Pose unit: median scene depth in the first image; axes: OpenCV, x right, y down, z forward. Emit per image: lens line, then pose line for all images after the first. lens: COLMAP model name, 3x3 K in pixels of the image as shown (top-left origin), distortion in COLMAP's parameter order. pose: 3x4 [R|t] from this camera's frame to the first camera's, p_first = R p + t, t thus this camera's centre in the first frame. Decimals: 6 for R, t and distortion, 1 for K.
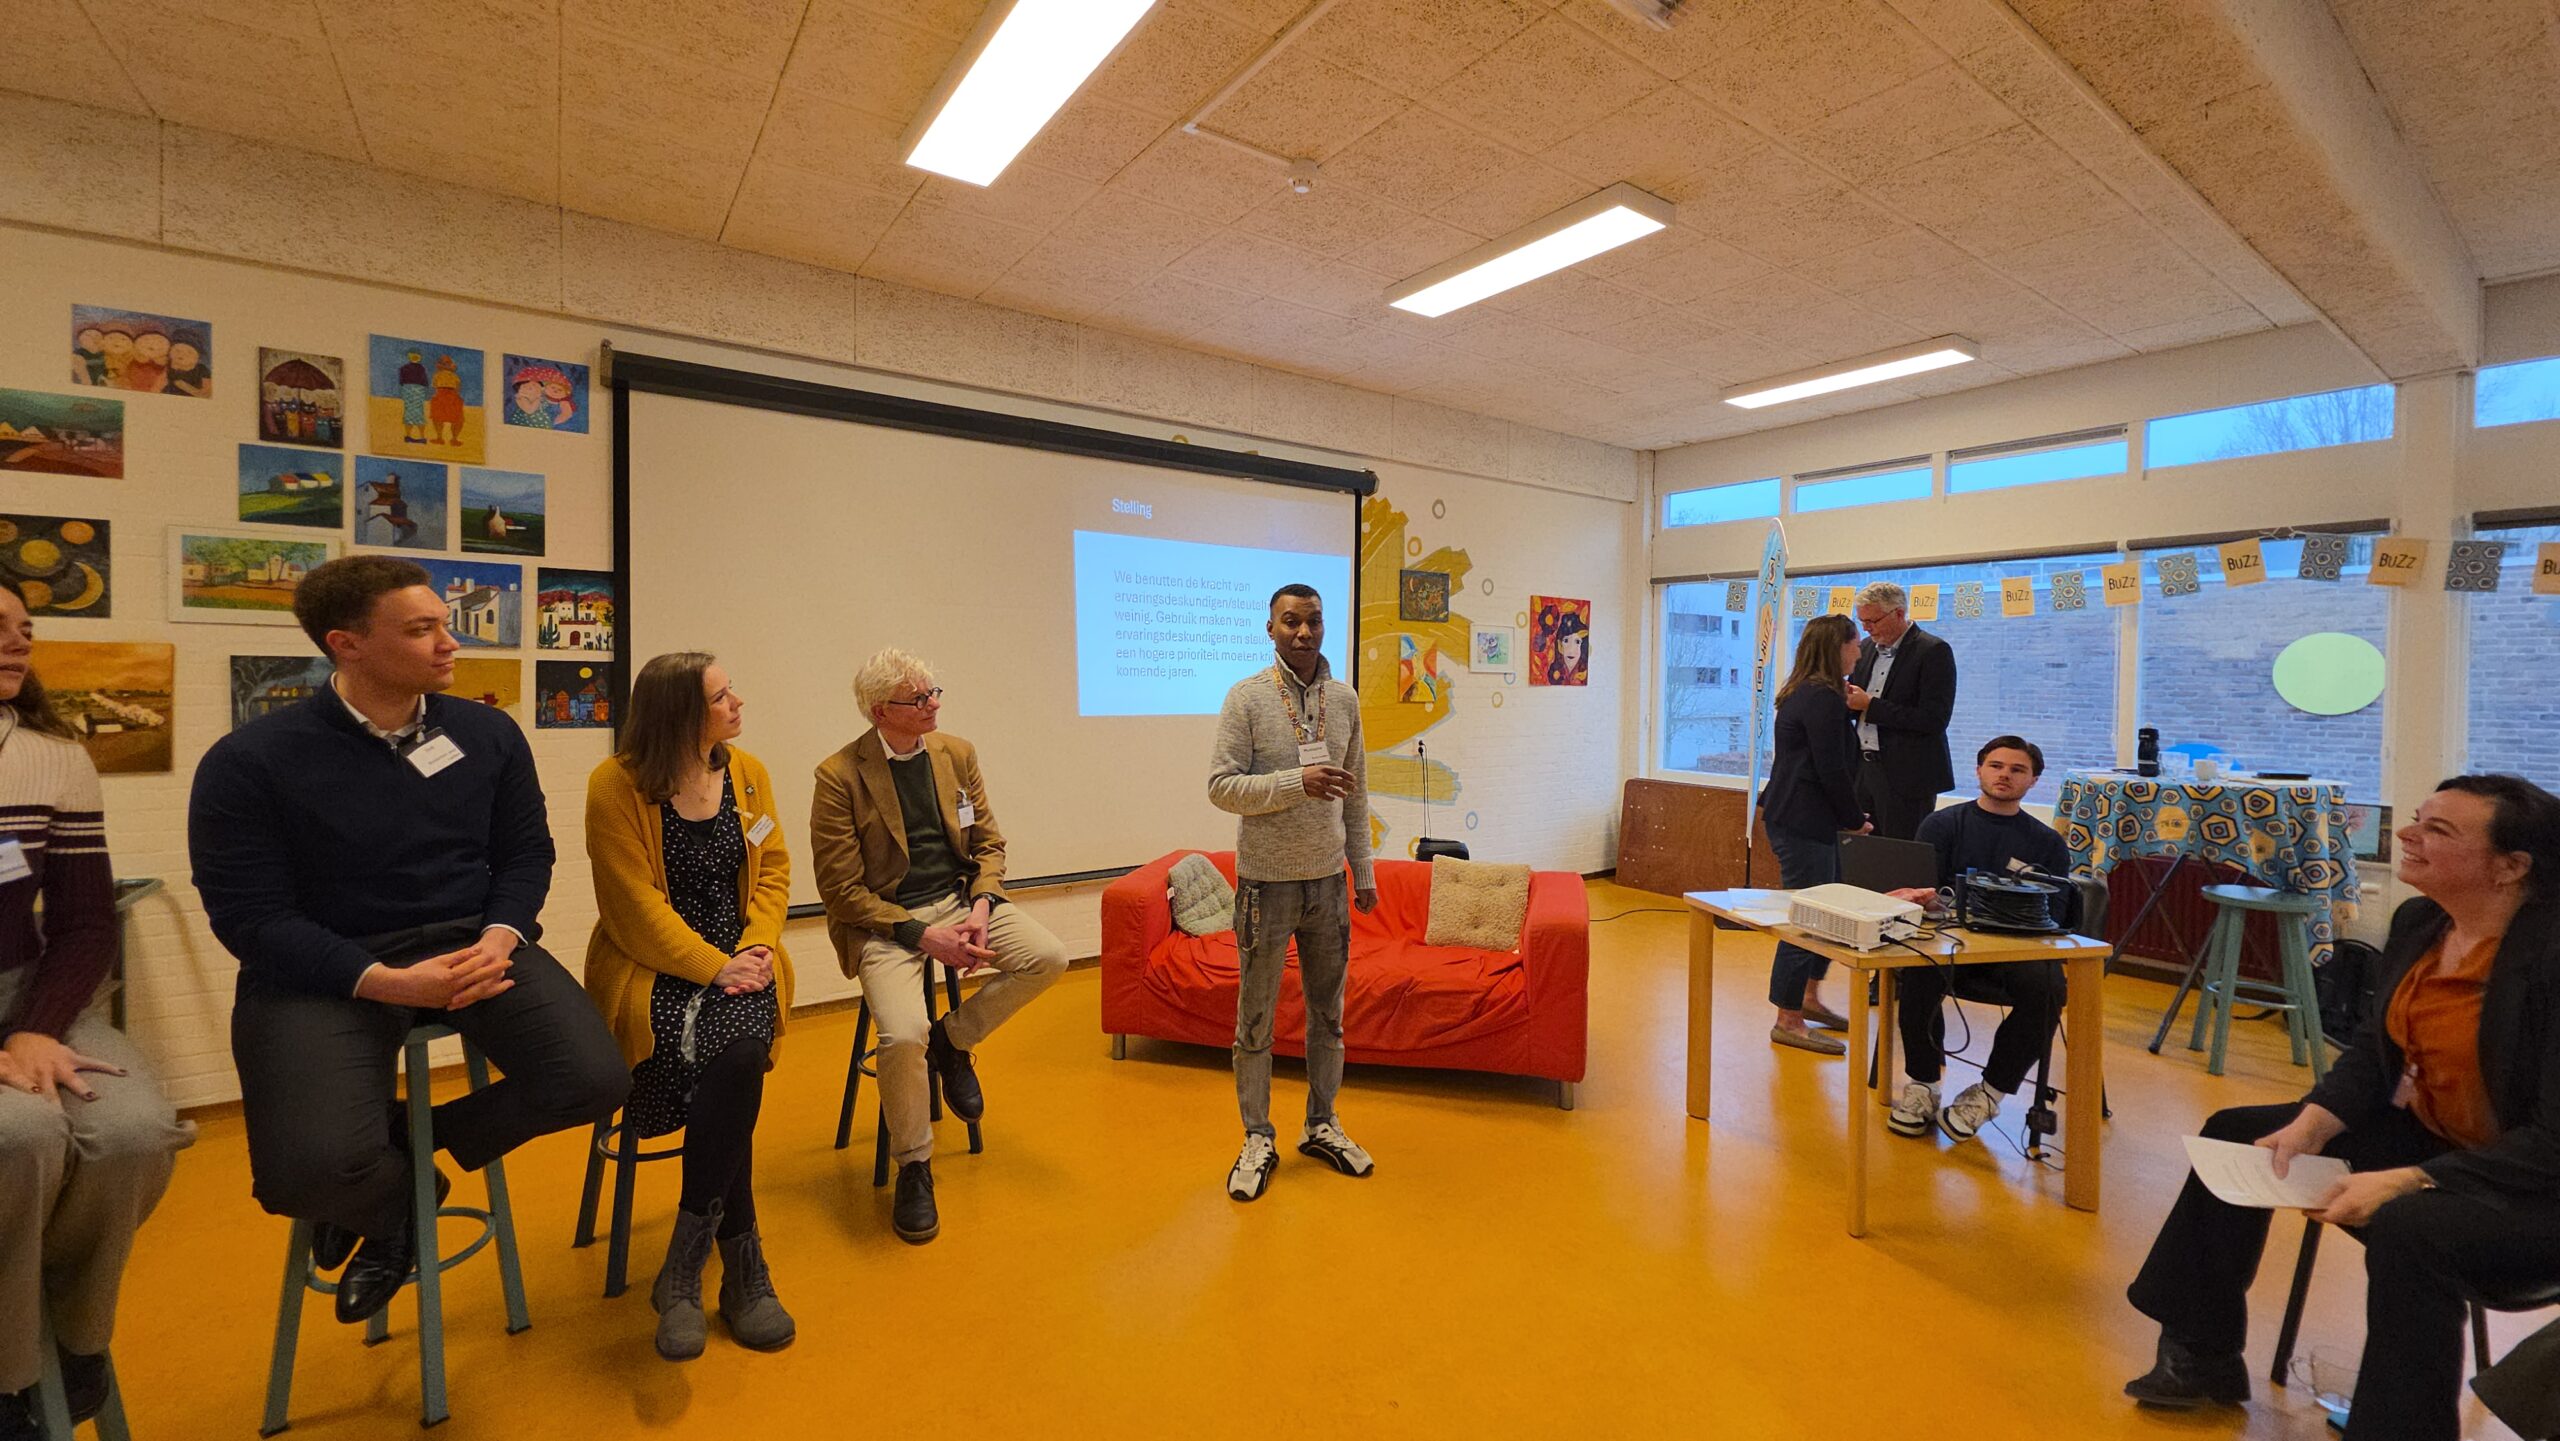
lens RADIAL K [[1014.8, 0, 1290.8], [0, 1014.8, 692.4], [0, 0, 1]] dist [0.013680, -0.007777]
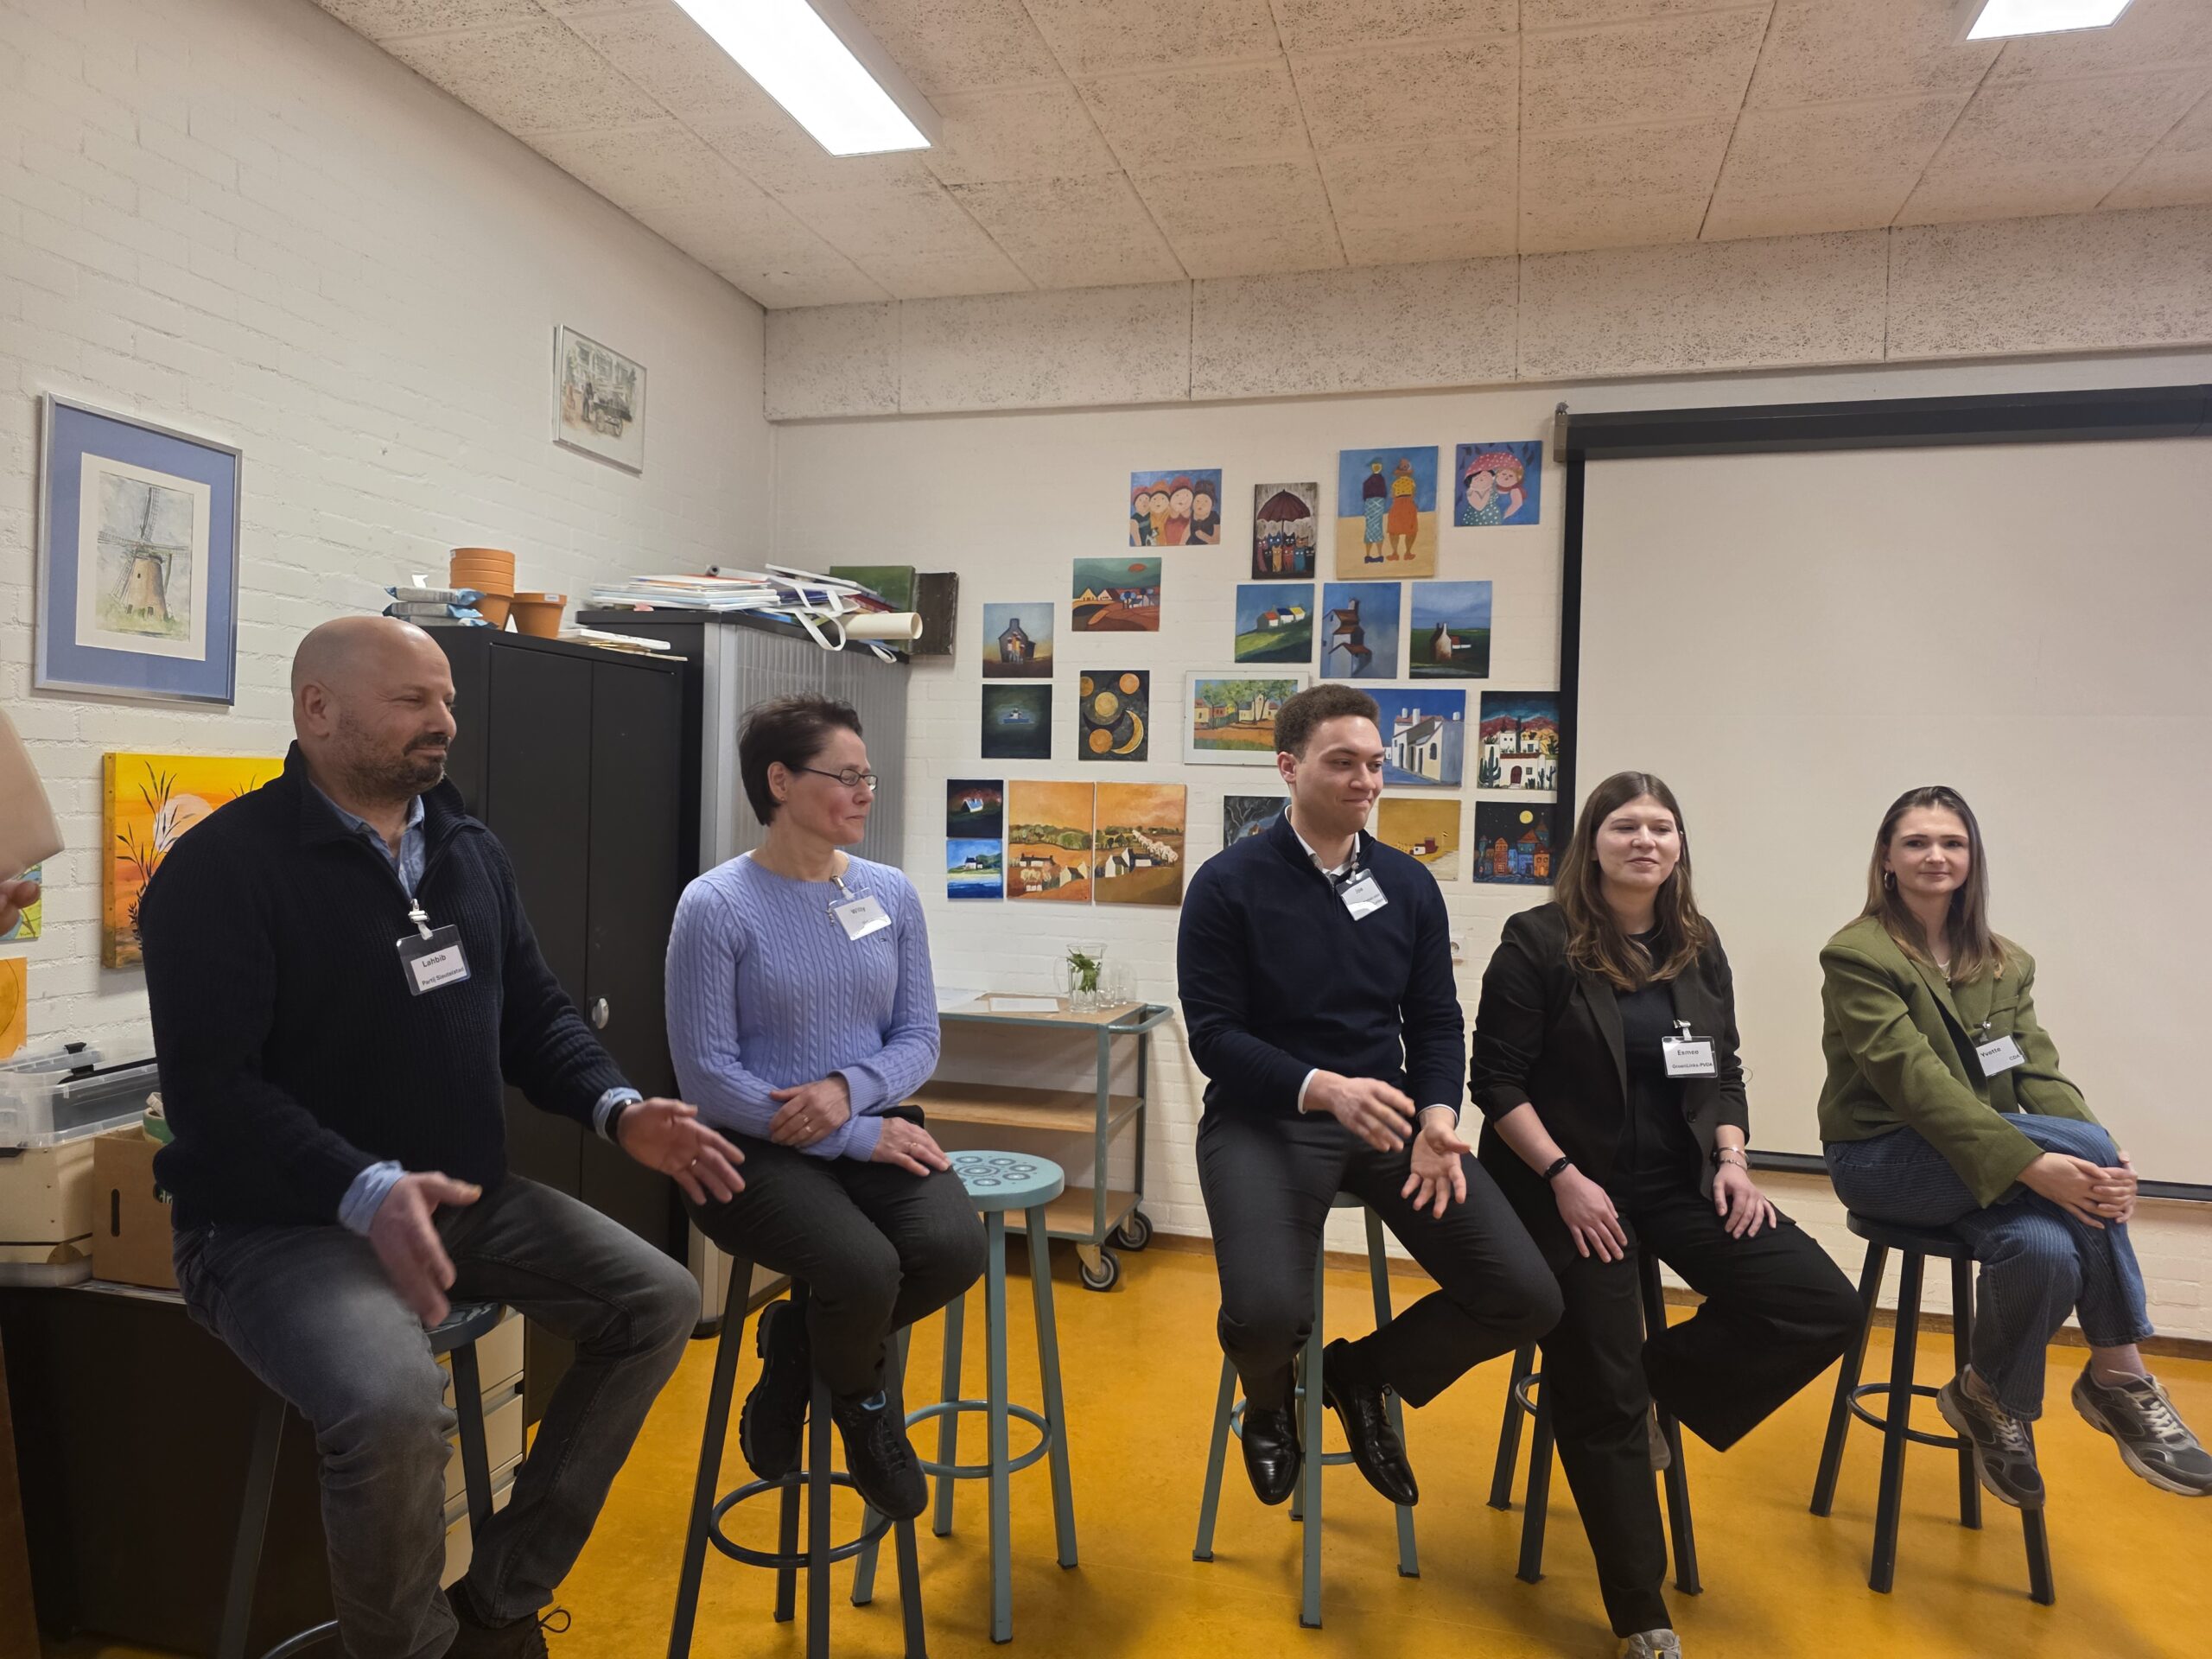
lens RADIAL K [[1491.6, 0, 1100.5], [0, 1491.6, 829.1], [0, 0, 1]] dist [0.067448, -0.079625]
pose [[0.628037, 0.017510, -0.777987, 0.029957], [-0.030226, 0.999541, -0.001903, 0.002956], [0.777597, 0.024711, 0.628278, -0.020811]]
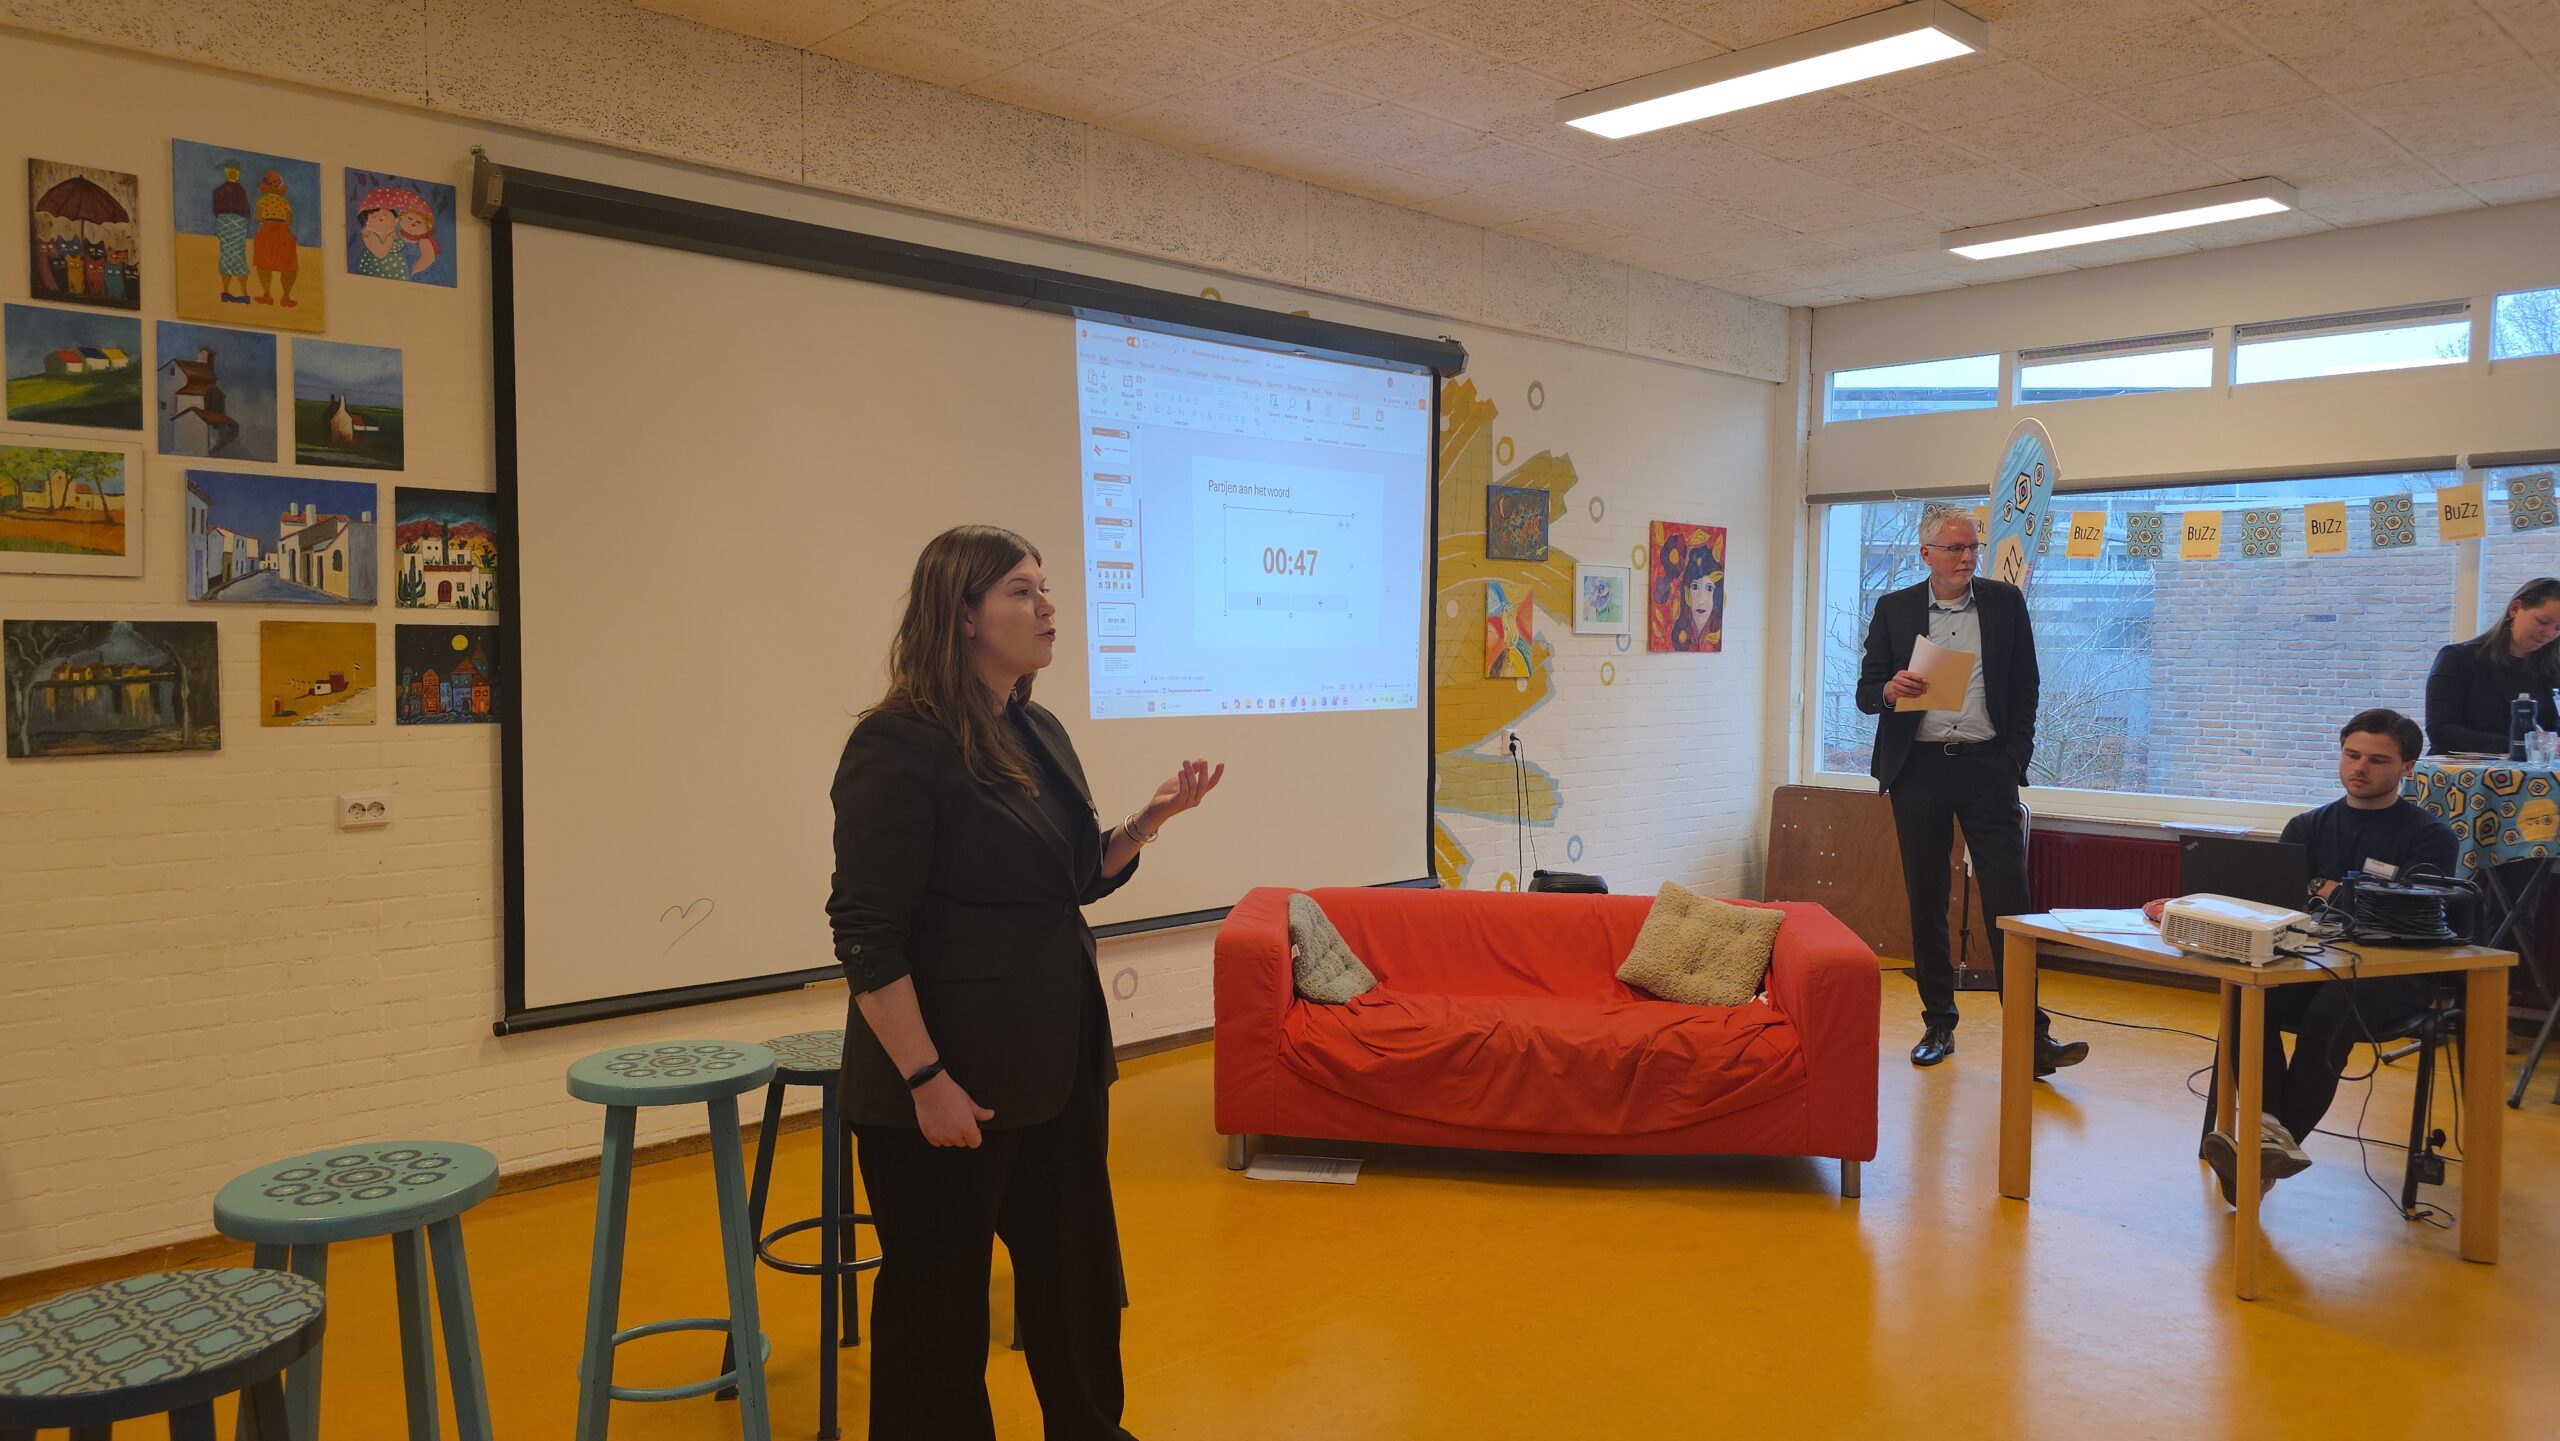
lens RADIAL K [[1717.8, 0, 1280.0], [0, 1717.8, 720.5], [0, 0, 1]] dist [0.067011, -0.069805]
pose [[0.990743, -0.011481, 0.135264, -0.308185], [0.007097, 0.999435, 0.032849, -0.001550], [-0.135564, -0.031585, 0.990265, -0.222919]]
